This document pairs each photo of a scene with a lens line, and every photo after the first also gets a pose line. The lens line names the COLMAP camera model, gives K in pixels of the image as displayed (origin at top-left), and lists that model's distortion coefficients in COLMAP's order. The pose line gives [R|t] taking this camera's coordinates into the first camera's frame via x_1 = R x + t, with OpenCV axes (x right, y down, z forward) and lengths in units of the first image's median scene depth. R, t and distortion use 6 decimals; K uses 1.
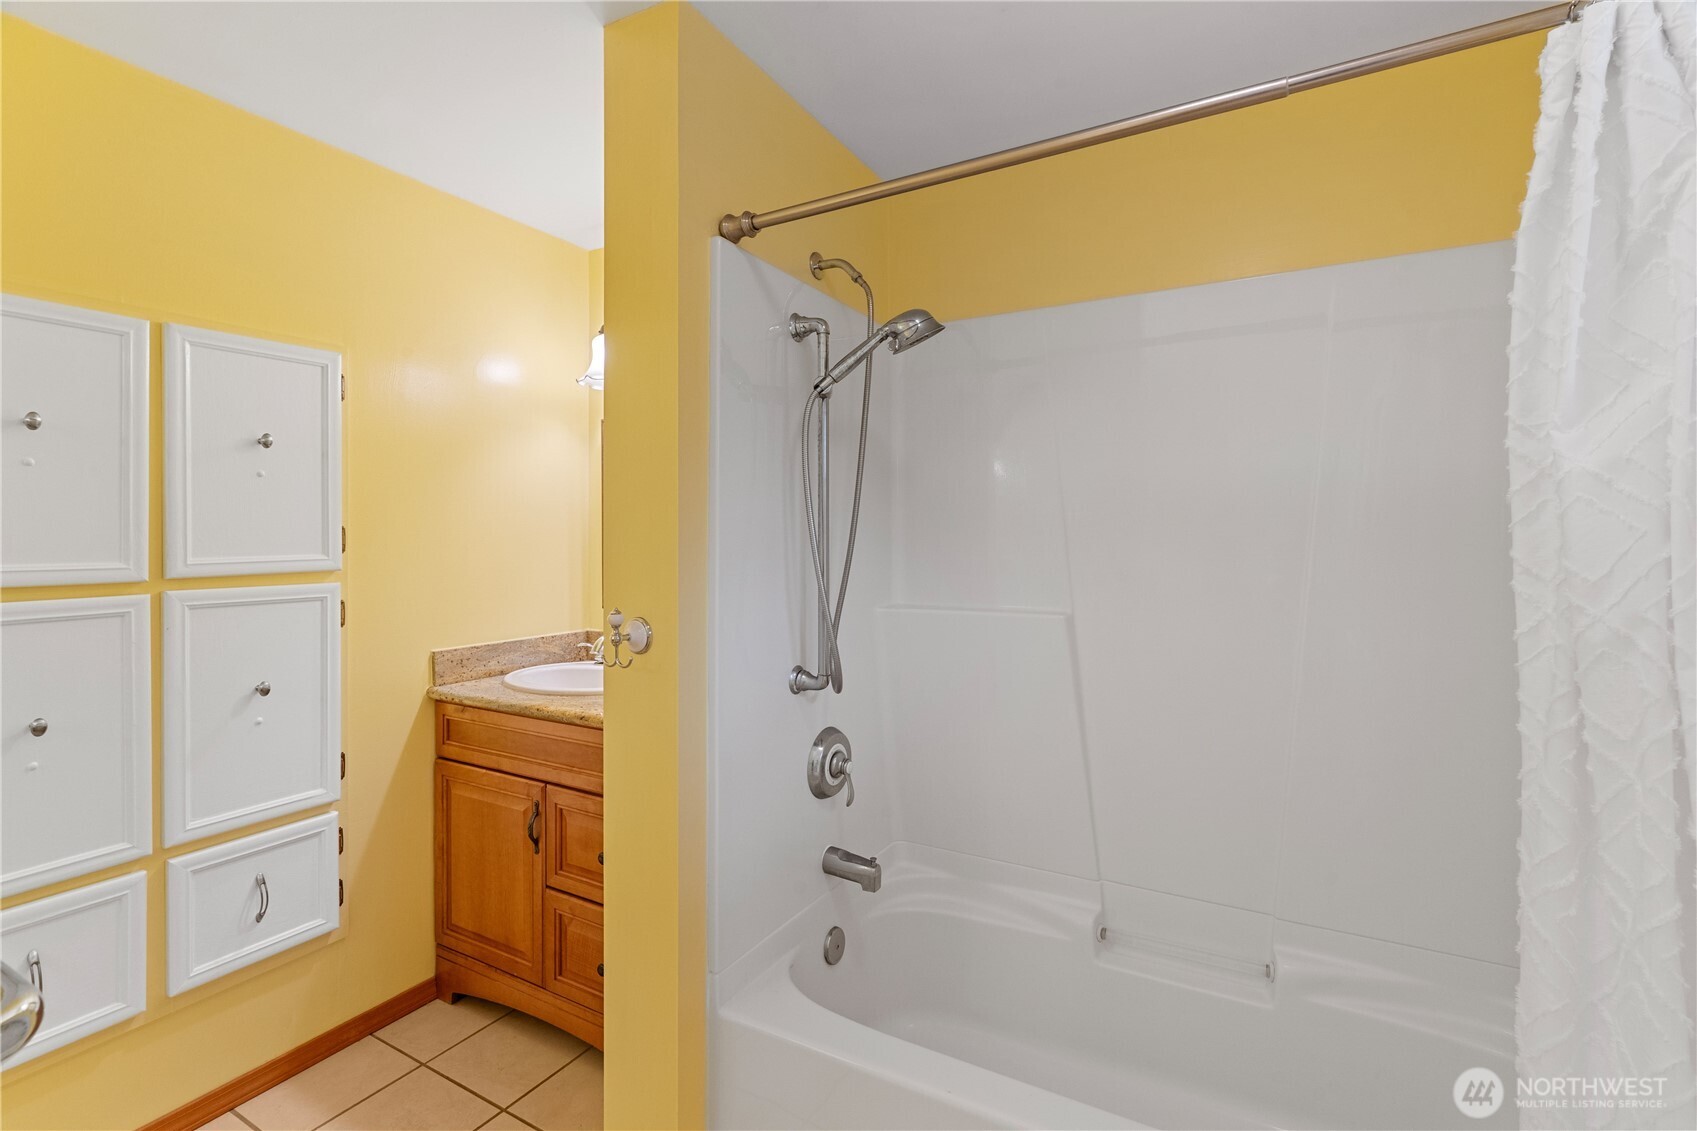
lens RADIAL K [[774.8, 0, 830.1], [0, 774.8, 537.2], [0, 0, 1]] dist [-0.003760, -0.000382]
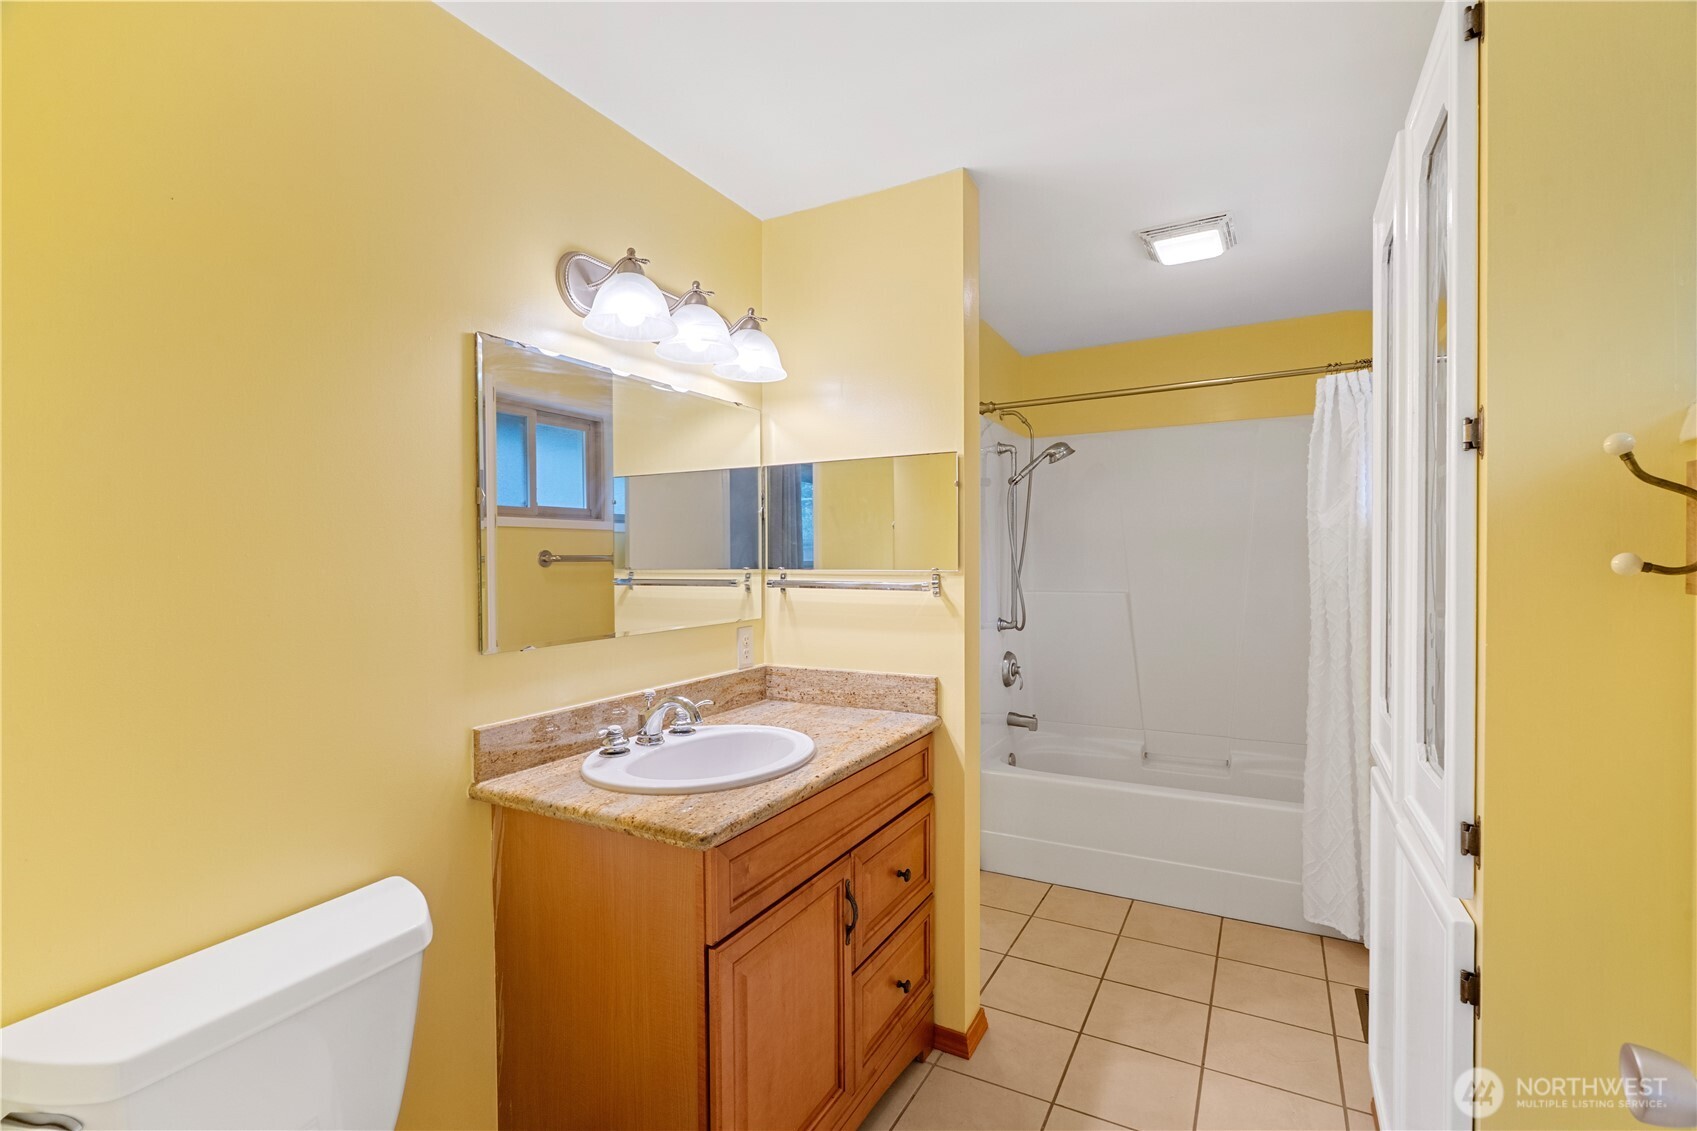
lens RADIAL K [[774.8, 0, 853.9], [0, 774.8, 571.1], [0, 0, 1]] dist [-0.003760, -0.000382]
pose [[0.998478, -0.008432, 0.054495, -0.547519], [0.007478, 0.999816, 0.017672, 0.007525], [-0.054634, -0.017238, 0.998358, -1.018796]]
